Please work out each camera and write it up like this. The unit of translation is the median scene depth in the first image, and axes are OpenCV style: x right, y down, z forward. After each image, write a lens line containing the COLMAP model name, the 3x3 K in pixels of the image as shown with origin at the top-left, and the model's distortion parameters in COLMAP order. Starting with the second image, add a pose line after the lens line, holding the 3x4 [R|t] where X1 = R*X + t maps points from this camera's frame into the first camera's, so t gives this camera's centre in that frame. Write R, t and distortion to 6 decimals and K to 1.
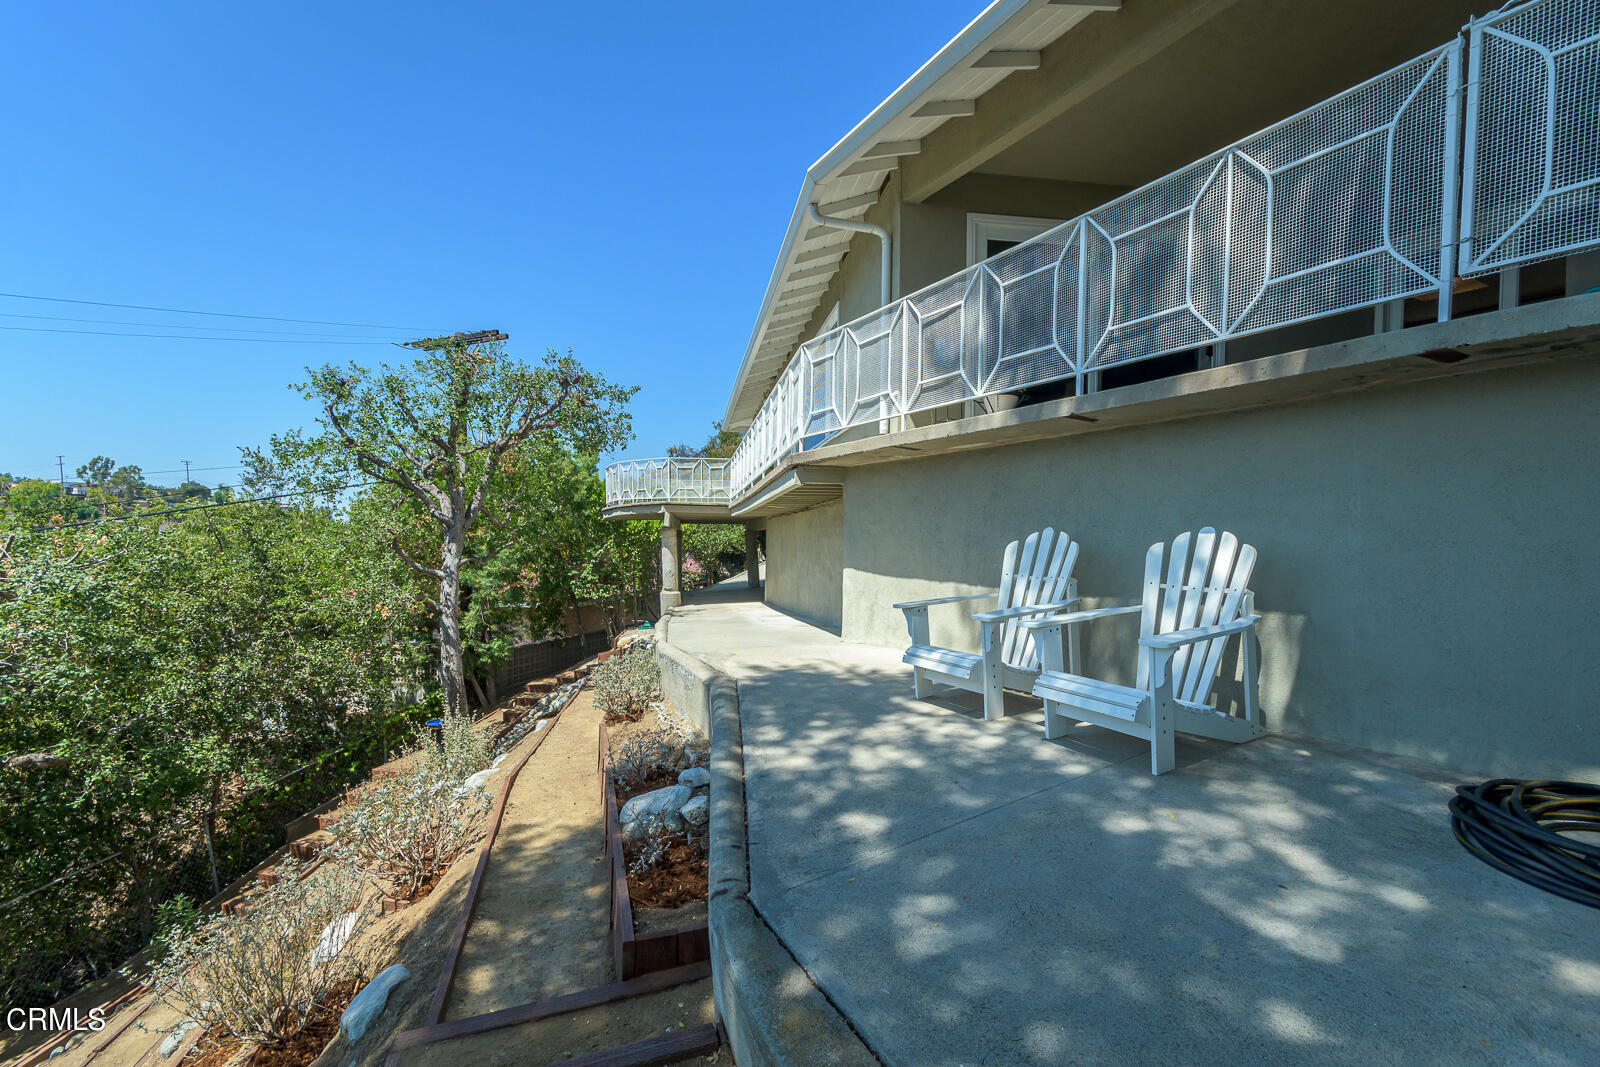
lens RADIAL K [[734.7, 0, 812.6], [0, 734.7, 563.5], [0, 0, 1]] dist [0.004726, -0.000168]
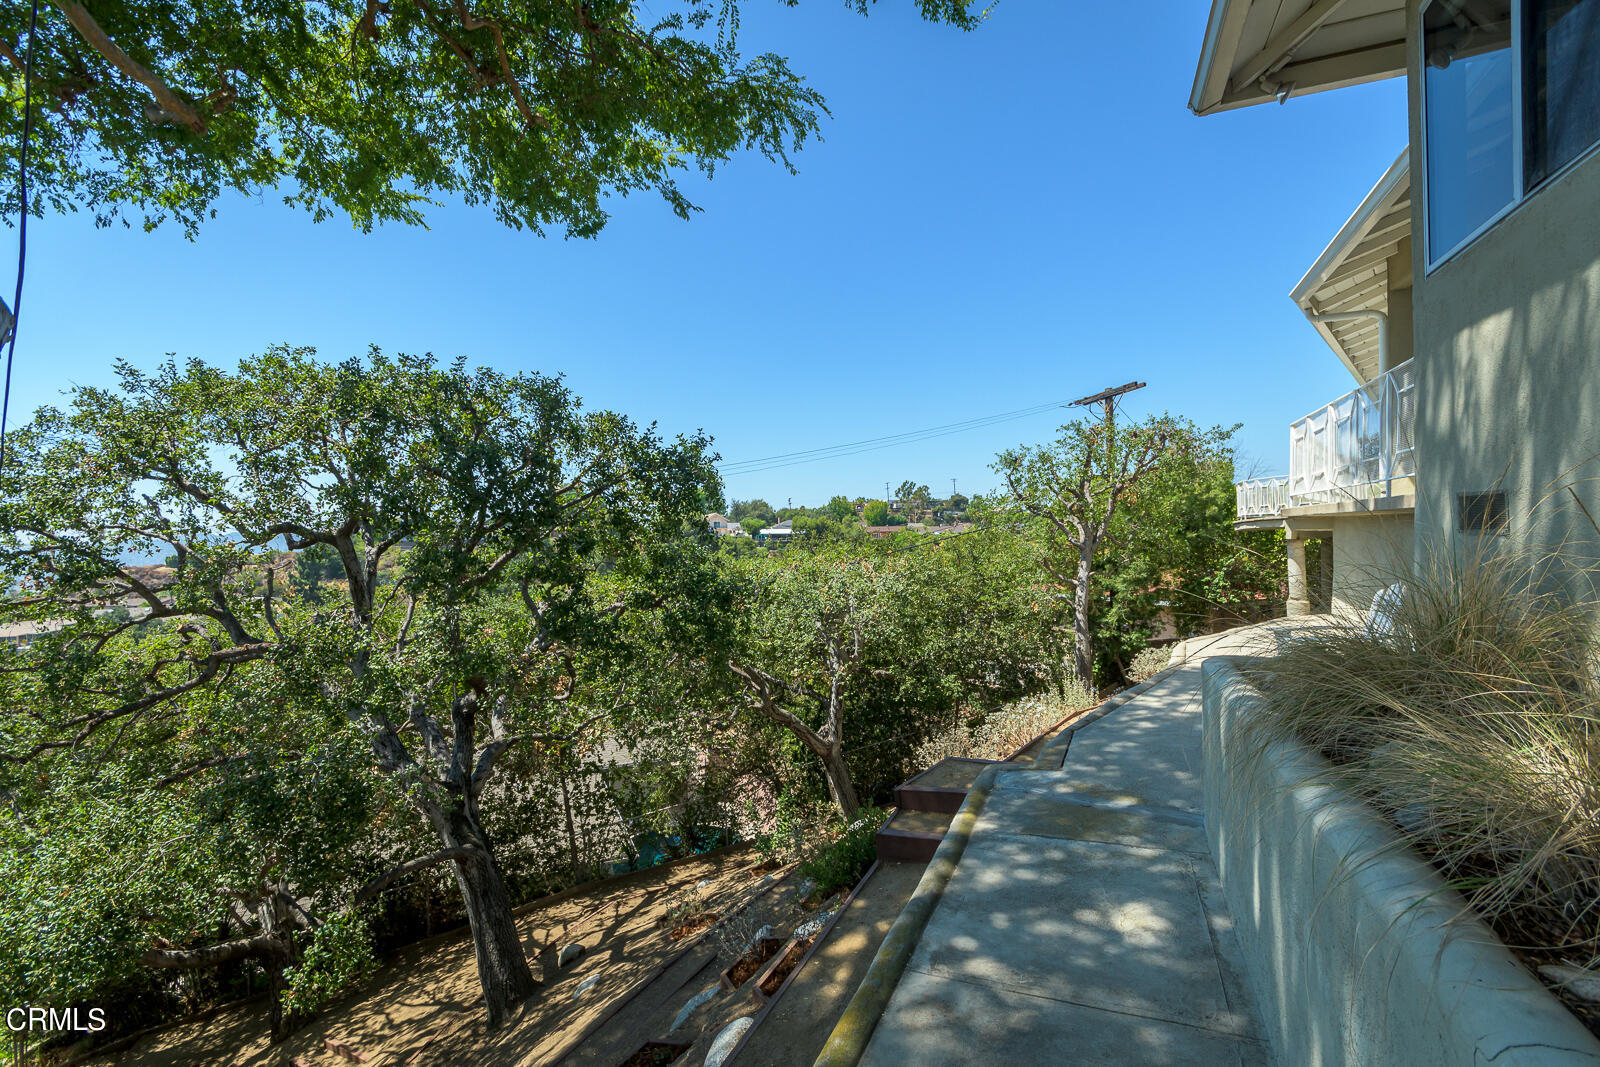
lens RADIAL K [[734.7, 0, 799.3], [0, 734.7, 532.9], [0, 0, 1]] dist [0.004726, -0.000168]
pose [[0.610231, -0.023609, -0.791872, 0.304418], [0.001360, 0.999586, -0.028754, -0.042554], [0.792223, 0.016469, 0.610010, -0.306733]]
